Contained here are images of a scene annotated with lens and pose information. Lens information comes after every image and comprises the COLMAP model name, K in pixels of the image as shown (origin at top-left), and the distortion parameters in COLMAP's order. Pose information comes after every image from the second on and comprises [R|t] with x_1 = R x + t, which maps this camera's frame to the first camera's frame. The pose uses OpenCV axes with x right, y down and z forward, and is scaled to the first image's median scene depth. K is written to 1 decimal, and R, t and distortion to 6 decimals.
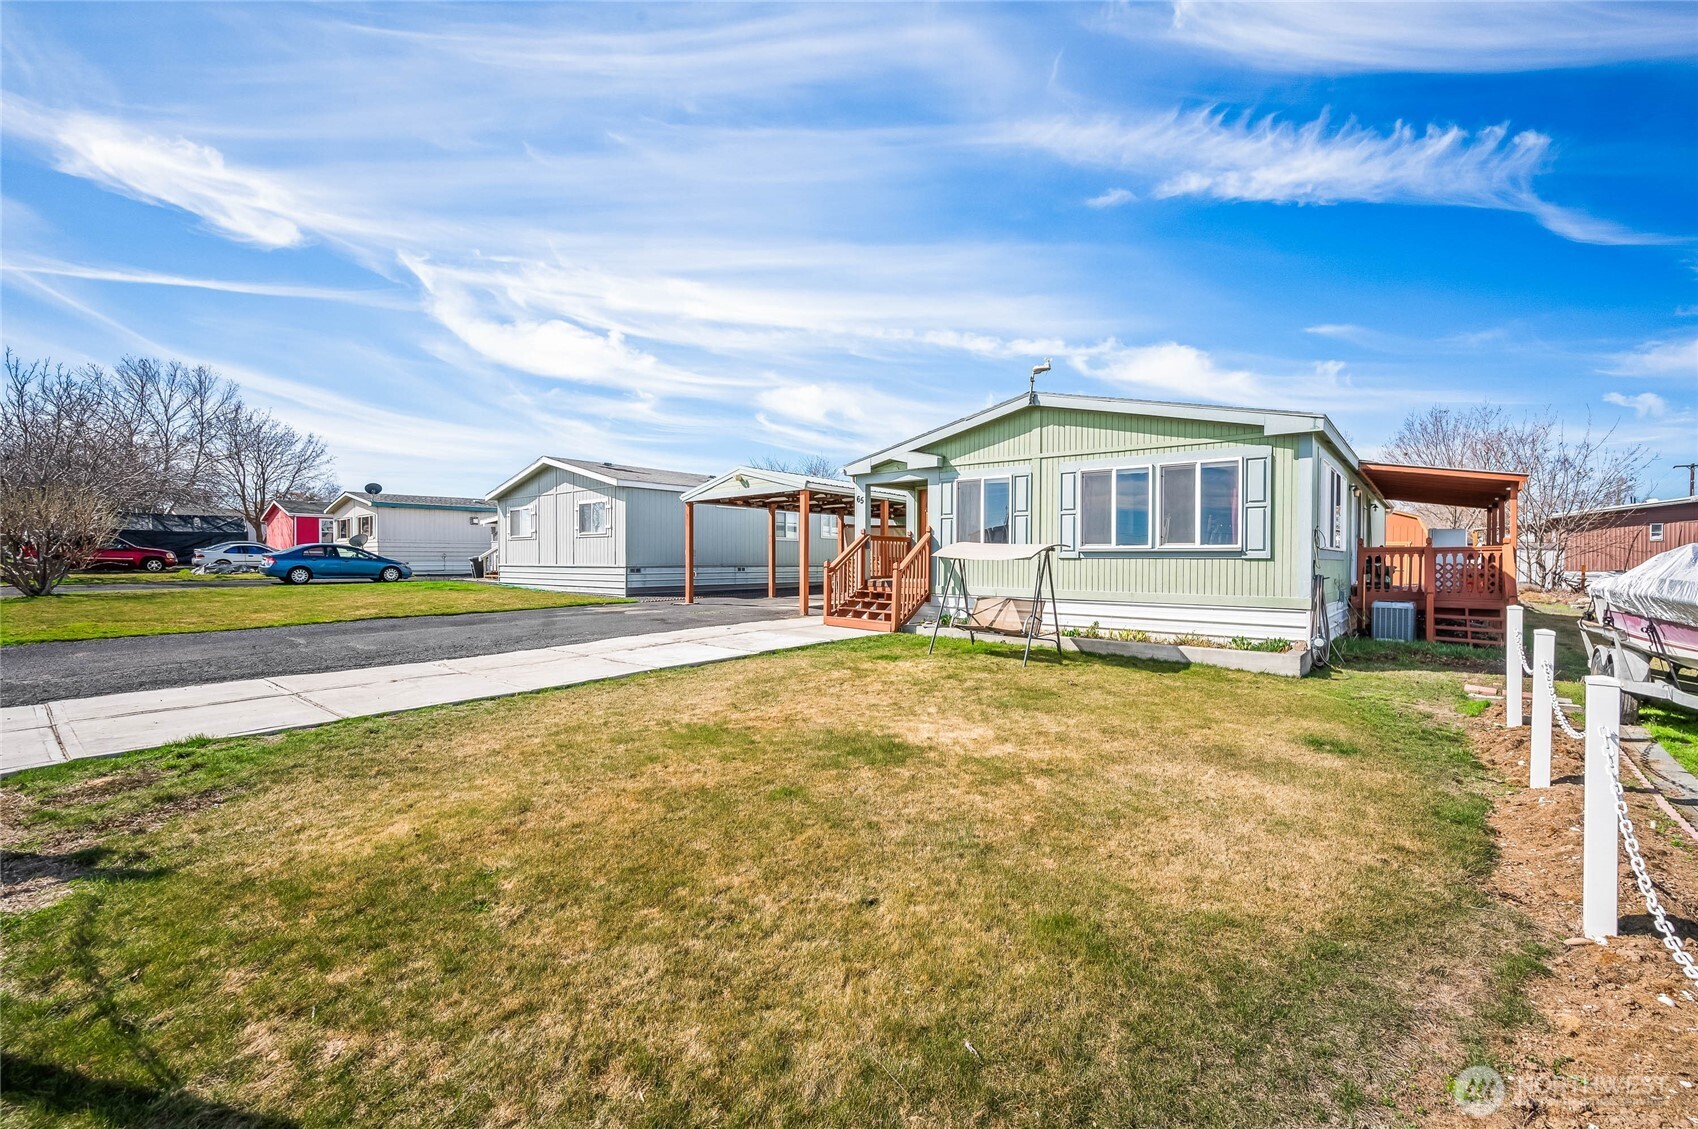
lens RADIAL K [[675.1, 0, 859.1], [0, 675.1, 577.4], [0, 0, 1]] dist [0.005872, -0.000341]
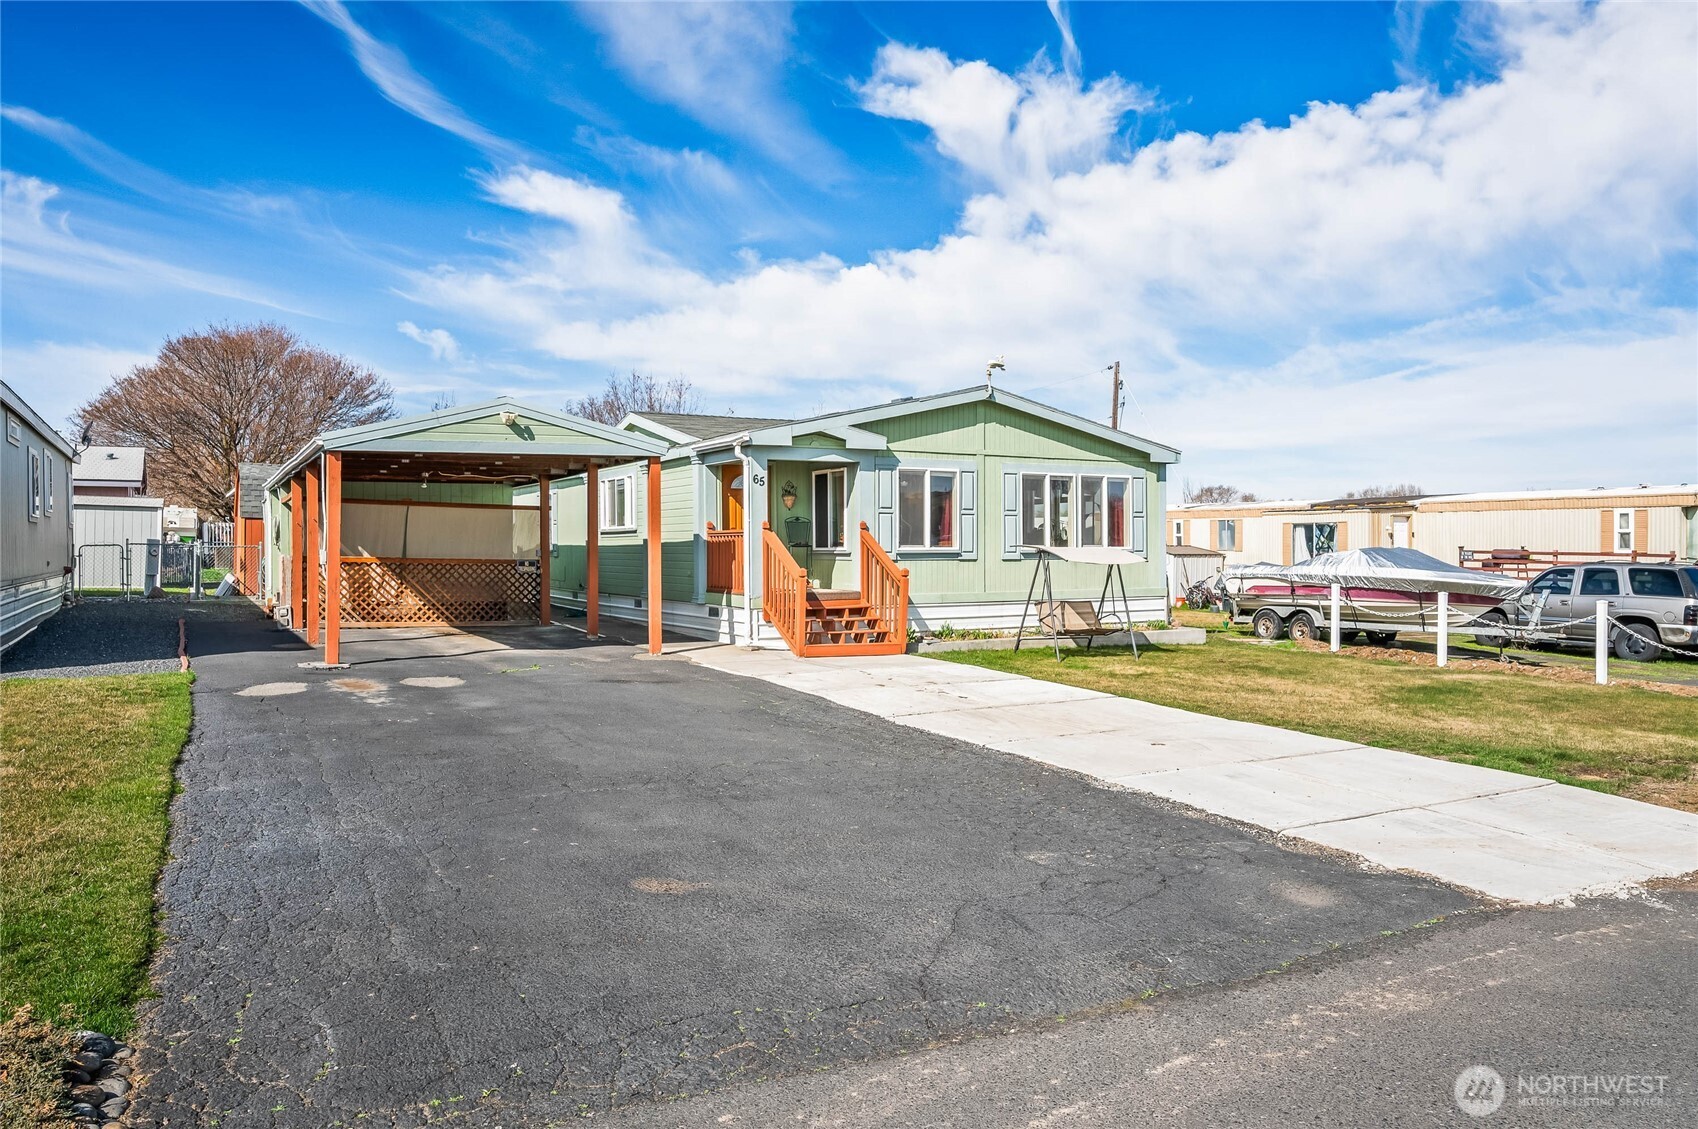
lens RADIAL K [[1333.8, 0, 851.1], [0, 1333.8, 578.2], [0, 0, 1]] dist [0.006388, -0.006382]
pose [[0.341511, -0.031940, 0.939335, -0.777381], [0.033633, 0.999198, 0.021748, -0.025070], [-0.939276, 0.024165, 0.342311, 0.269291]]
